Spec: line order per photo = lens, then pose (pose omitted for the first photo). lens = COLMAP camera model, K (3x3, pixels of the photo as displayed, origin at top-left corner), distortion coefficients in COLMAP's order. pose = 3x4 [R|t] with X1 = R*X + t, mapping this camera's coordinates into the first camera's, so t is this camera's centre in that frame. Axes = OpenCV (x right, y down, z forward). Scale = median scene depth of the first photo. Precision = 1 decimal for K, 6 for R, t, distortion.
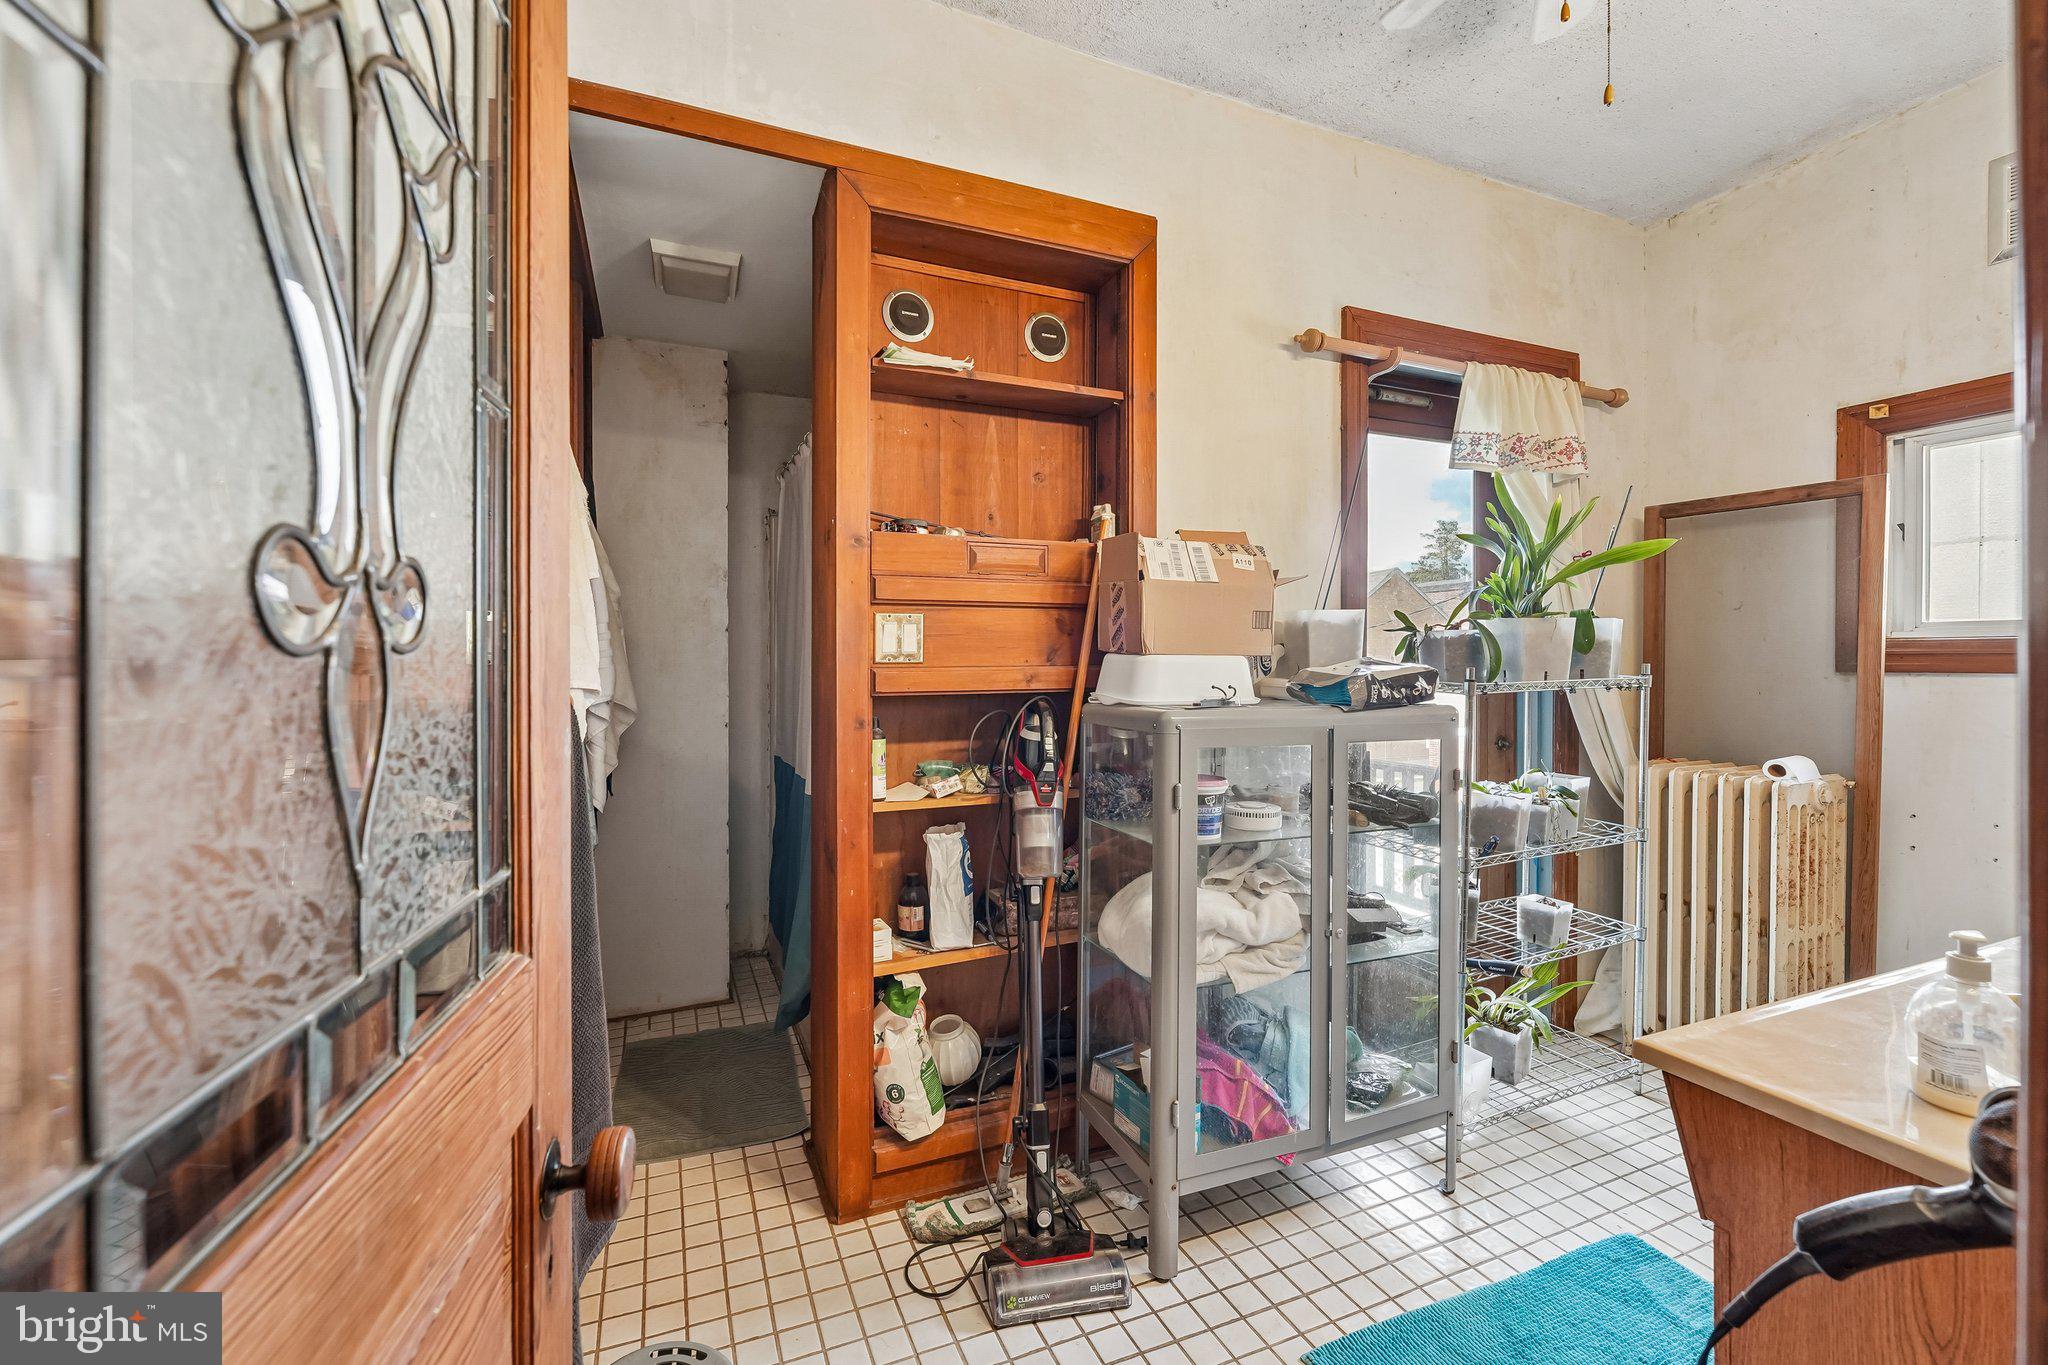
lens RADIAL K [[837.6, 0, 1025.0], [0, 837.6, 672.4], [0, 0, 1]] dist [-0.003010, -0.000199]
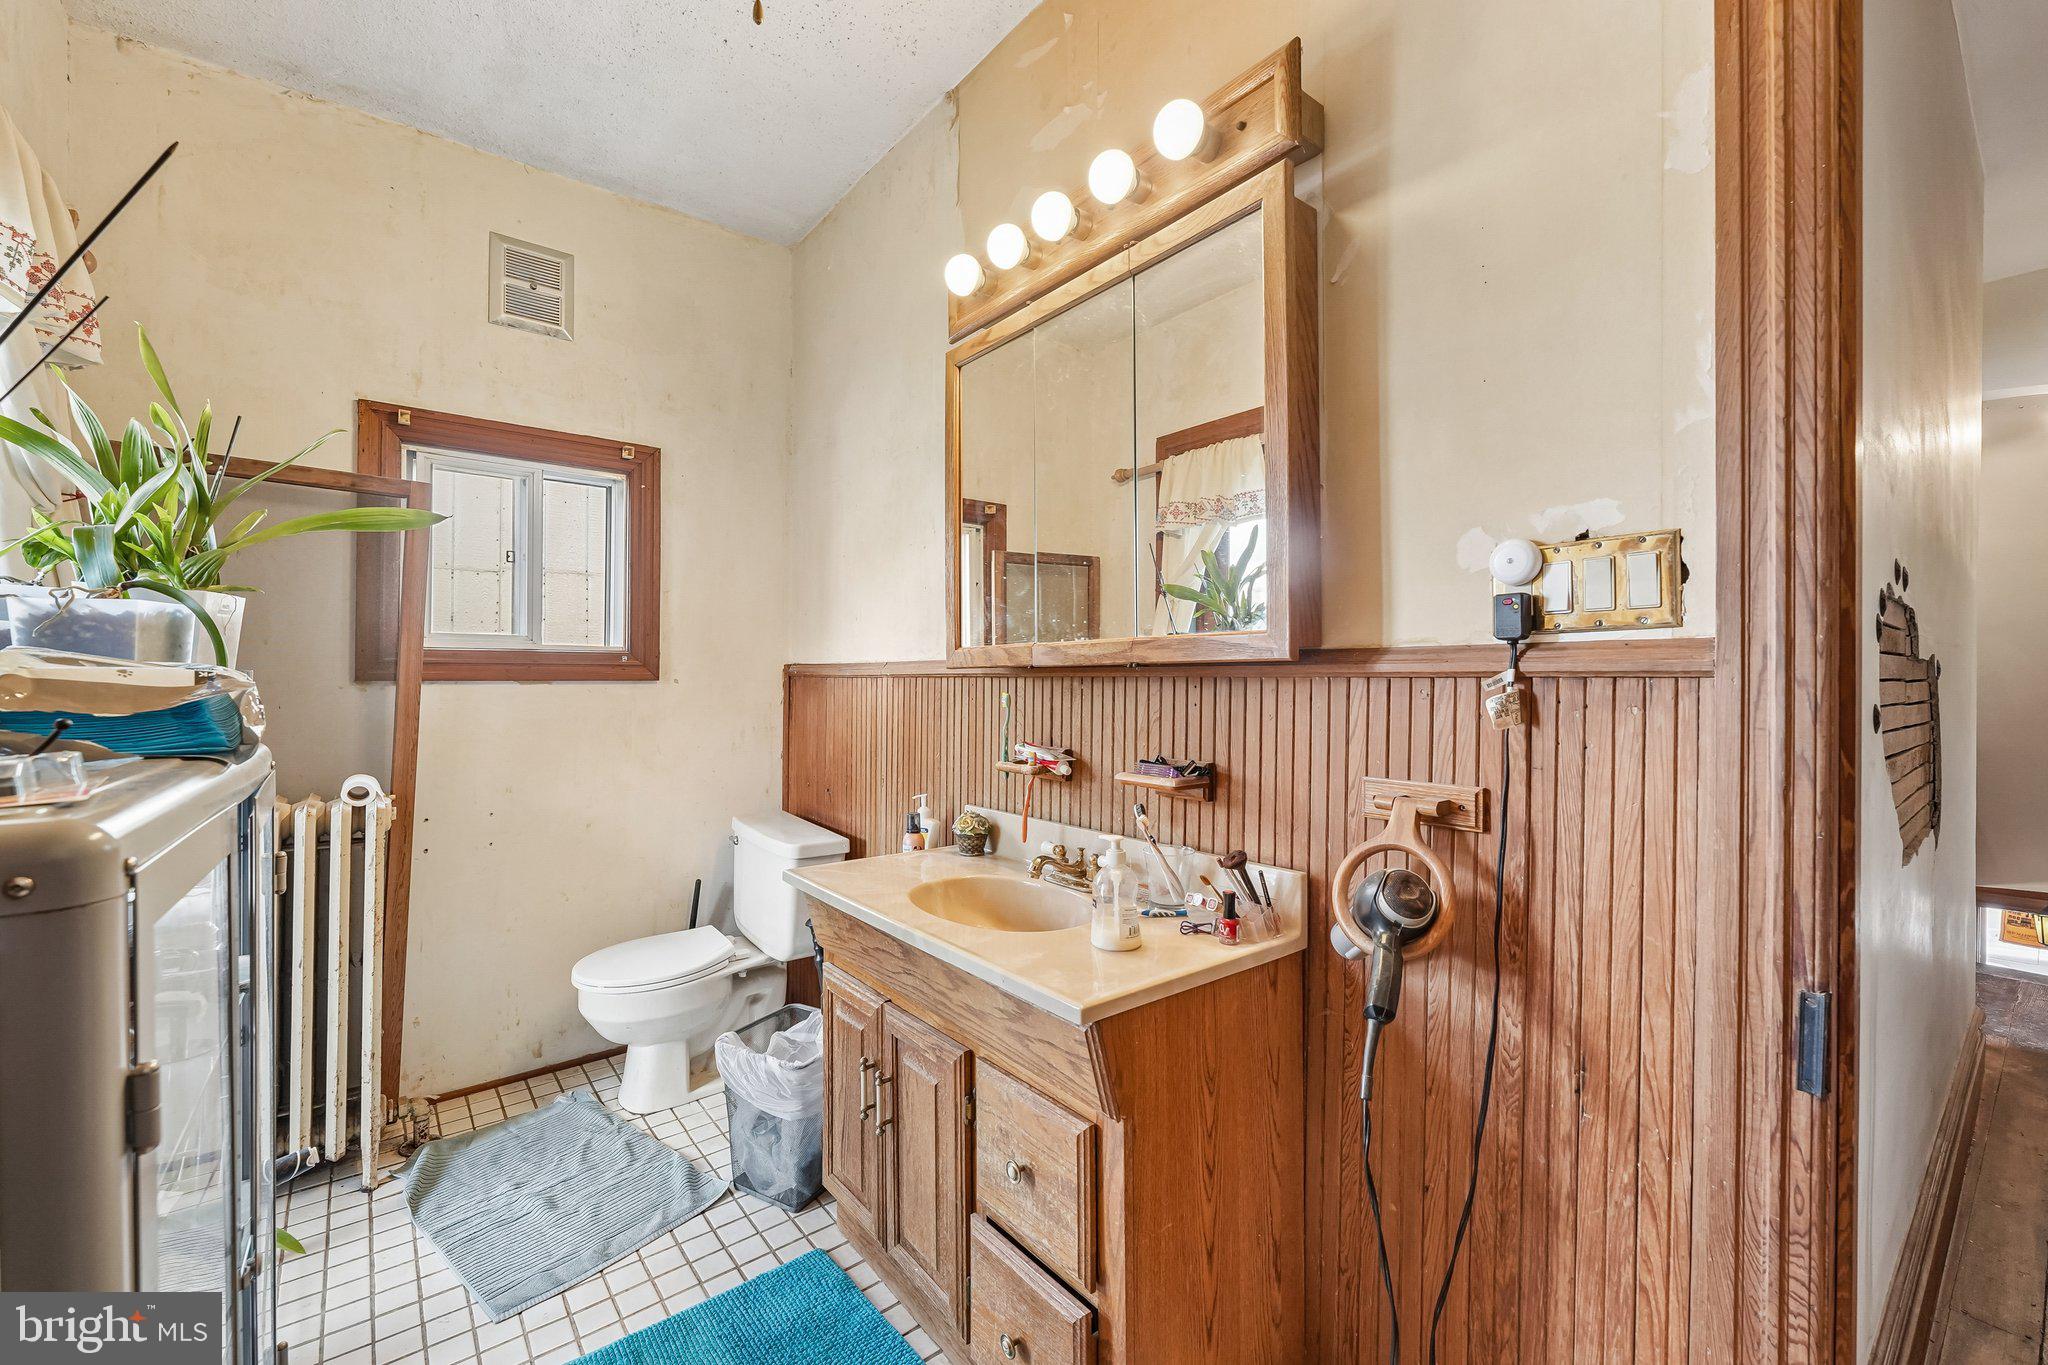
lens RADIAL K [[837.6, 0, 1025.0], [0, 837.6, 672.4], [0, 0, 1]] dist [-0.003010, -0.000199]
pose [[-0.271896, 0.008069, 0.962293, -0.127602], [0.005004, 0.999963, -0.006971, 0.000772], [-0.962314, 0.002920, -0.271927, 0.560792]]
